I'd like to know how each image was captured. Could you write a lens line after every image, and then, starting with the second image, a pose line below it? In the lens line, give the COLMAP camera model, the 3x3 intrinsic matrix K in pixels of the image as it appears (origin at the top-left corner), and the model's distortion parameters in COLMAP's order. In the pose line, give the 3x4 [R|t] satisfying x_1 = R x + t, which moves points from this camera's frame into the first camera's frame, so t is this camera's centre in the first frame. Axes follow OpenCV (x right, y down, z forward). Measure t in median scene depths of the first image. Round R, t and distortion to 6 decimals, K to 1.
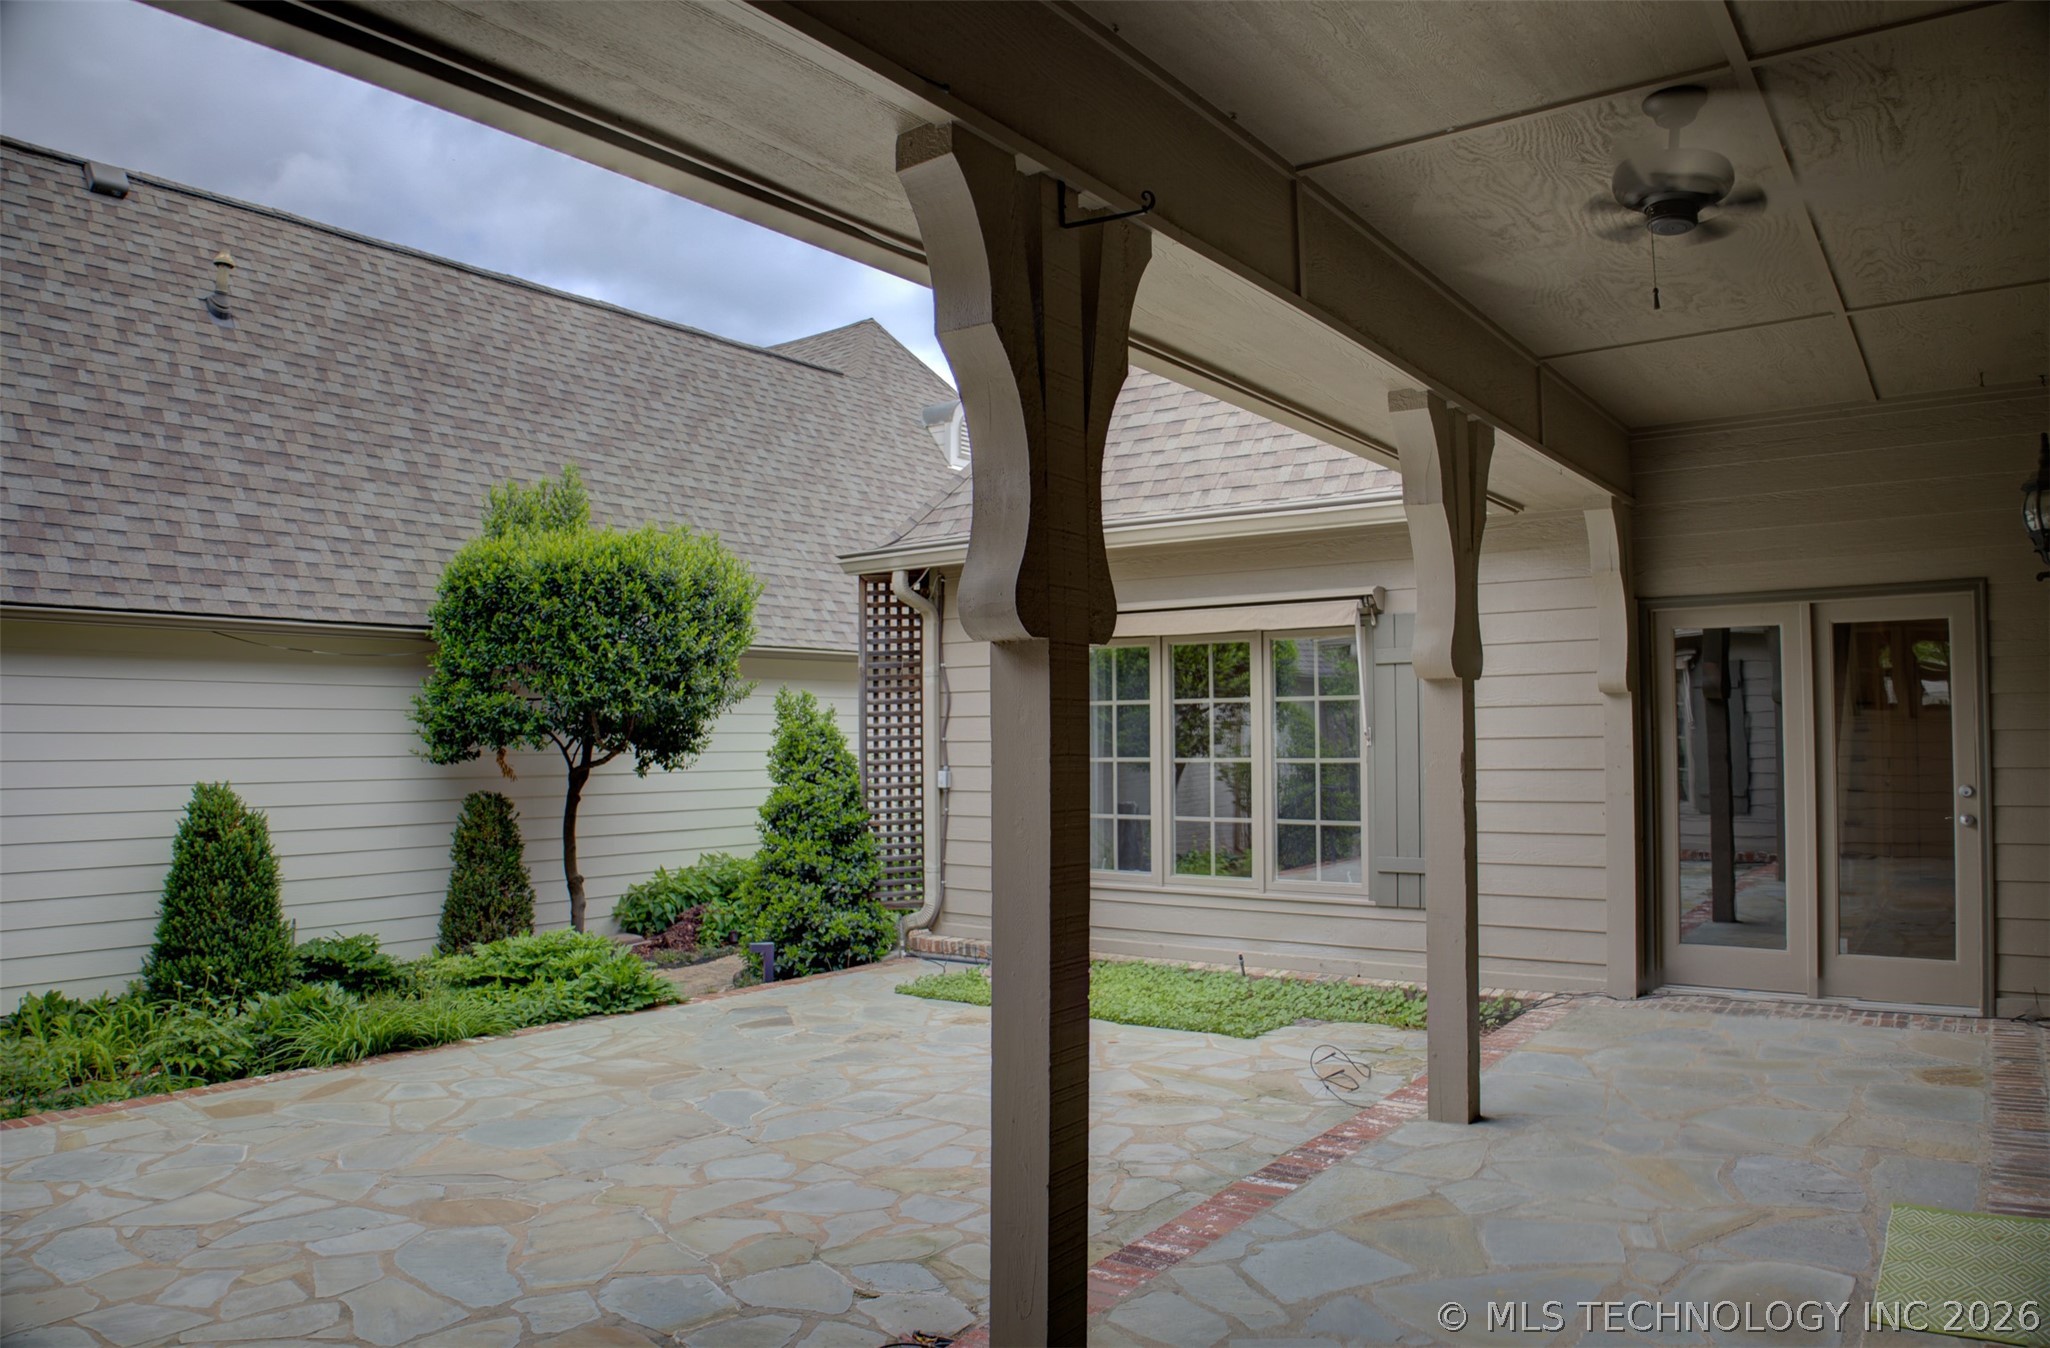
lens RADIAL K [[1364.3, 0, 1029.9], [0, 1364.3, 649.6], [0, 0, 1]] dist [-0.115466, 0.032844]
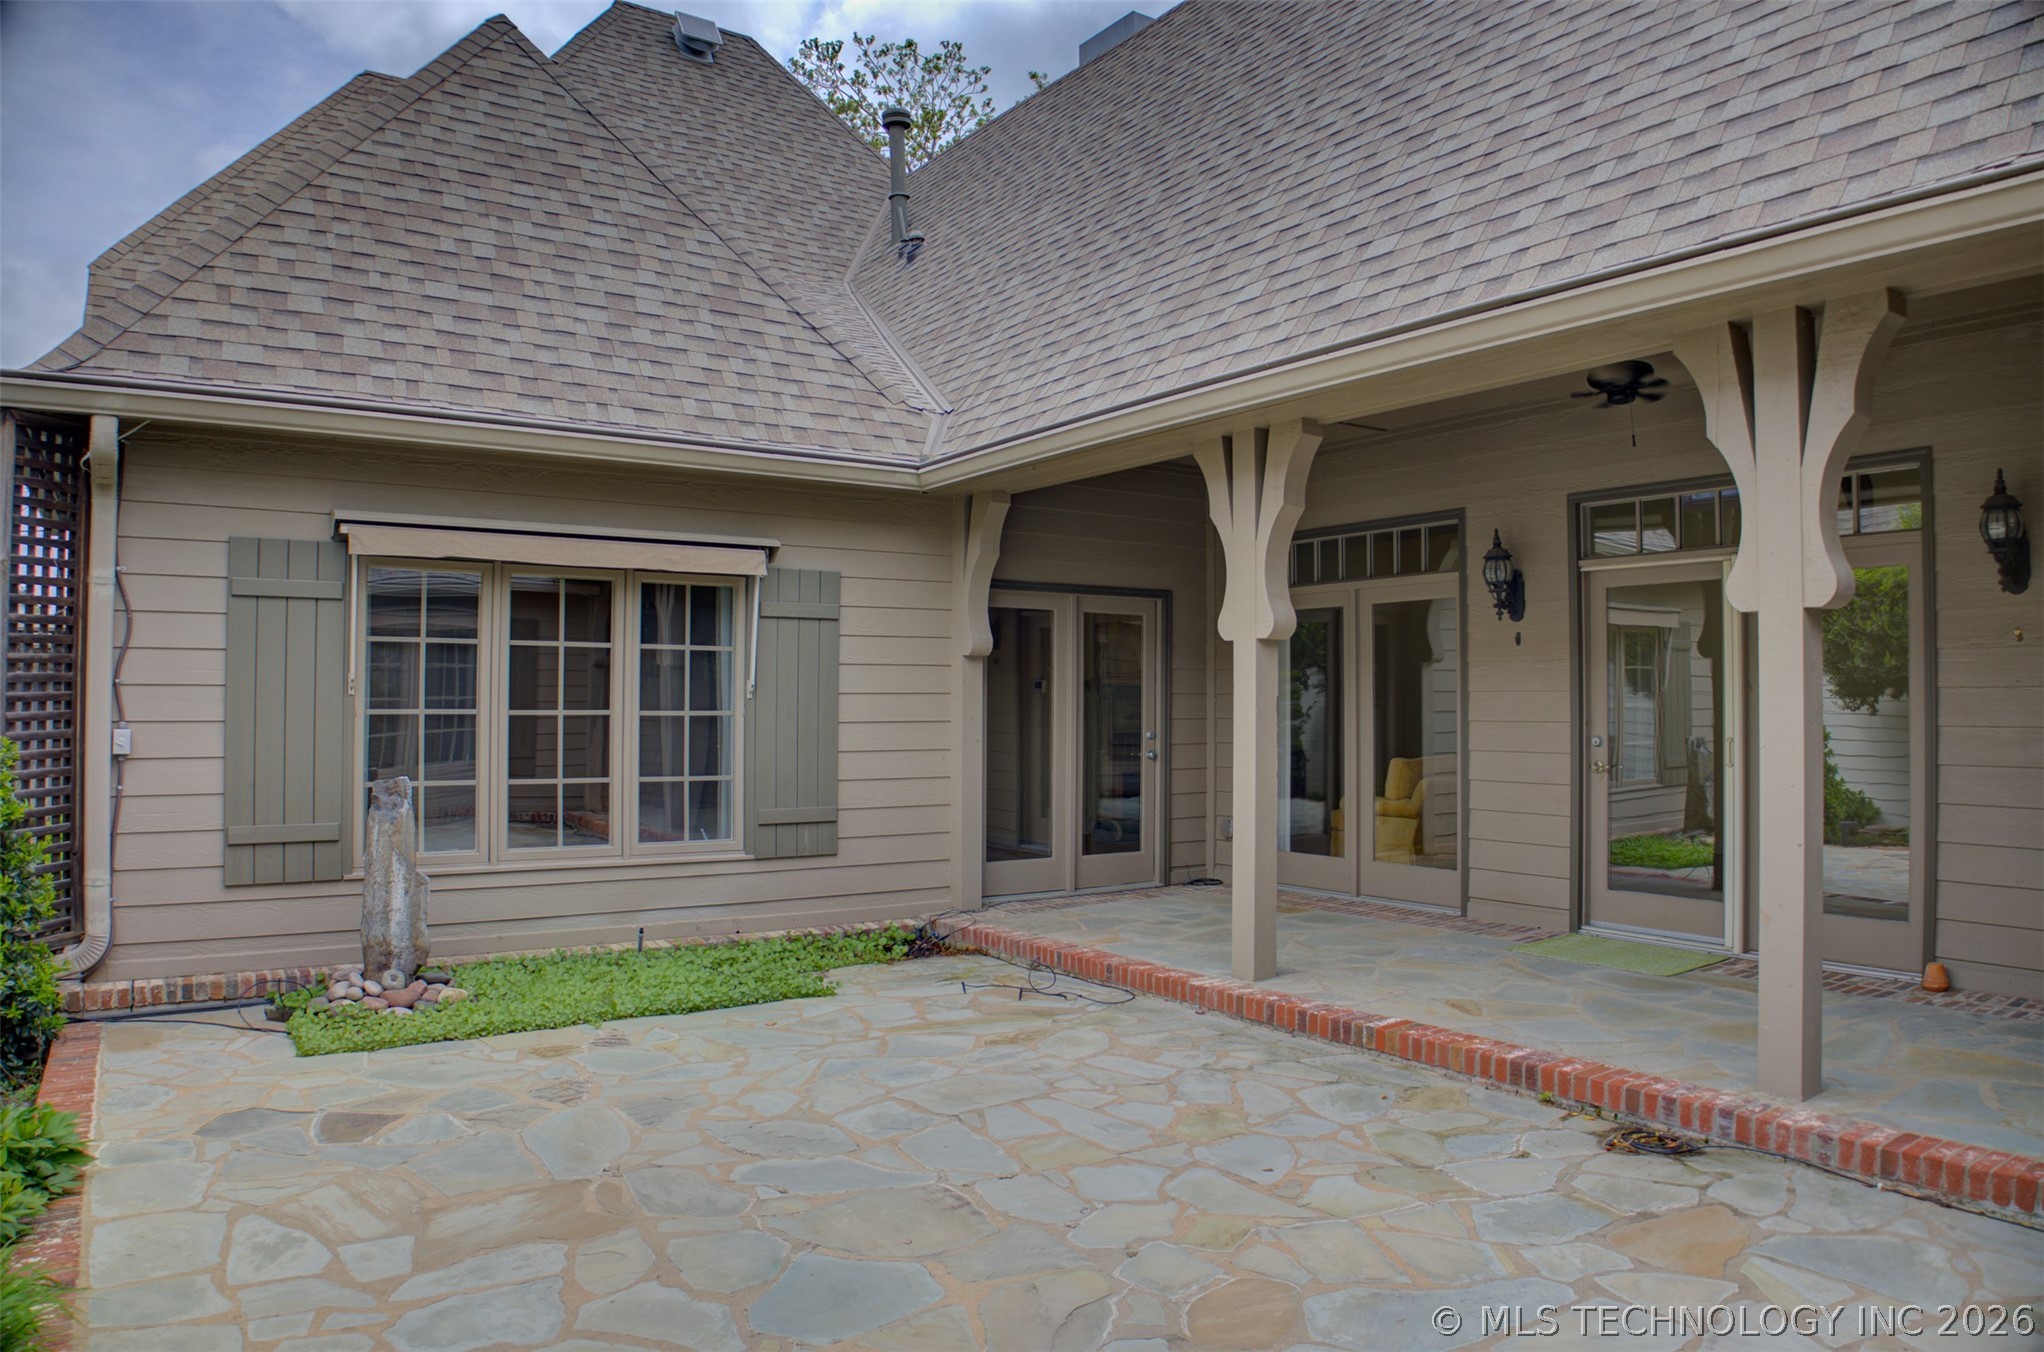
lens RADIAL K [[1366.8, 0, 1016.9], [0, 1366.8, 679.7], [0, 0, 1]] dist [-0.148087, 0.077636]
pose [[0.332934, 0.026537, 0.942577, -0.530183], [-0.064090, 0.997929, -0.005458, 0.042728], [-0.940770, -0.058592, 0.333946, 0.411412]]
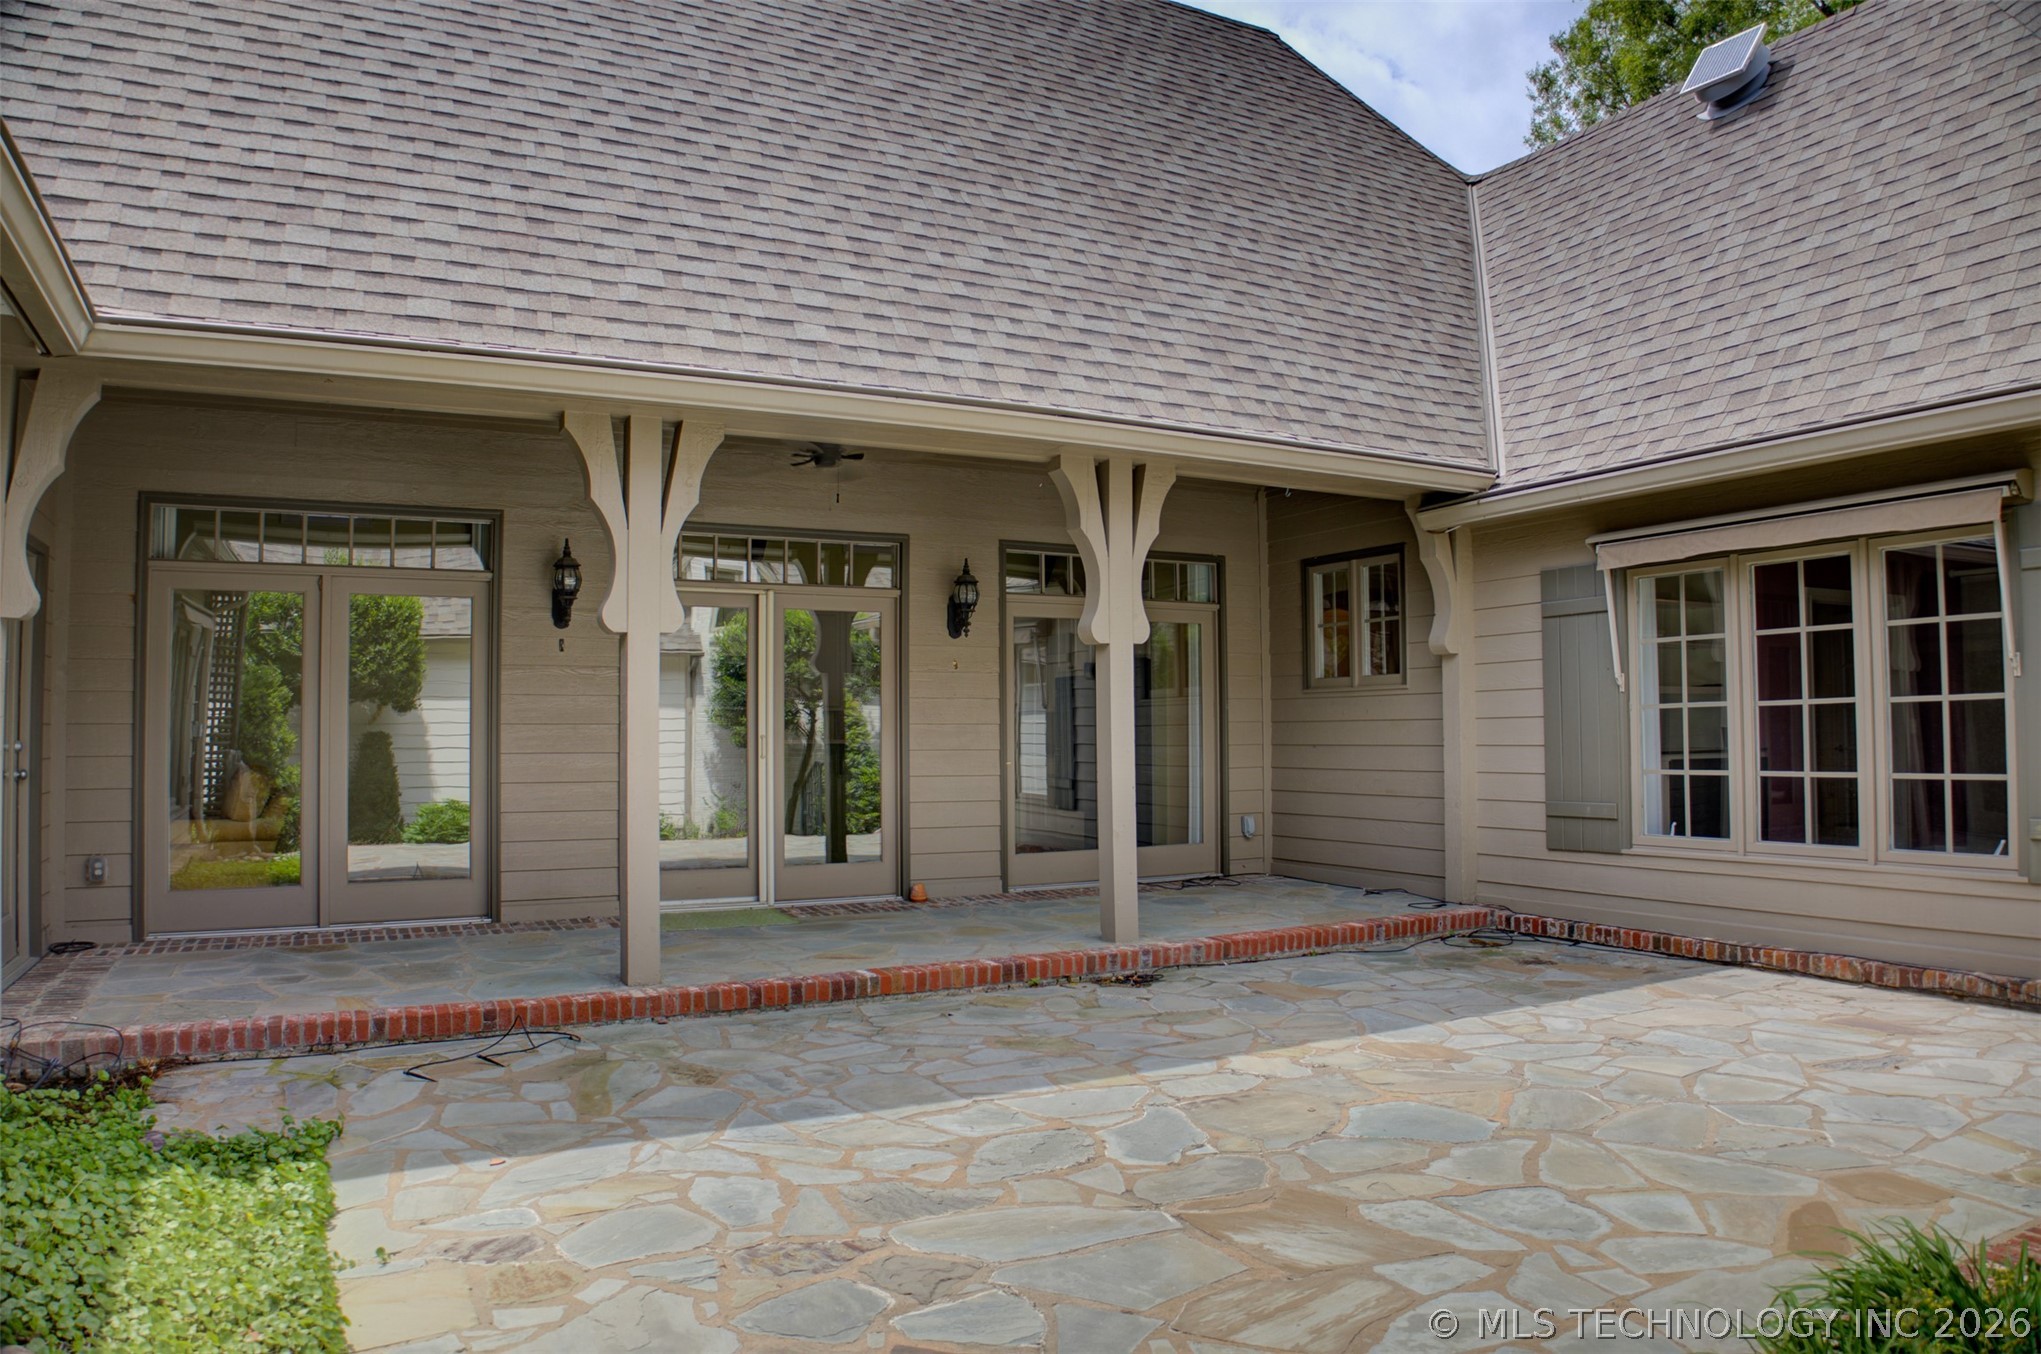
lens RADIAL K [[1393.4, 0, 1048.4], [0, 1393.4, 673.0], [0, 0, 1]] dist [-0.159312, 0.090774]
pose [[-0.908986, 0.034309, 0.415413, -0.298829], [-0.009699, 0.994596, -0.103368, 0.098897], [-0.416714, -0.097989, -0.903741, 1.056535]]
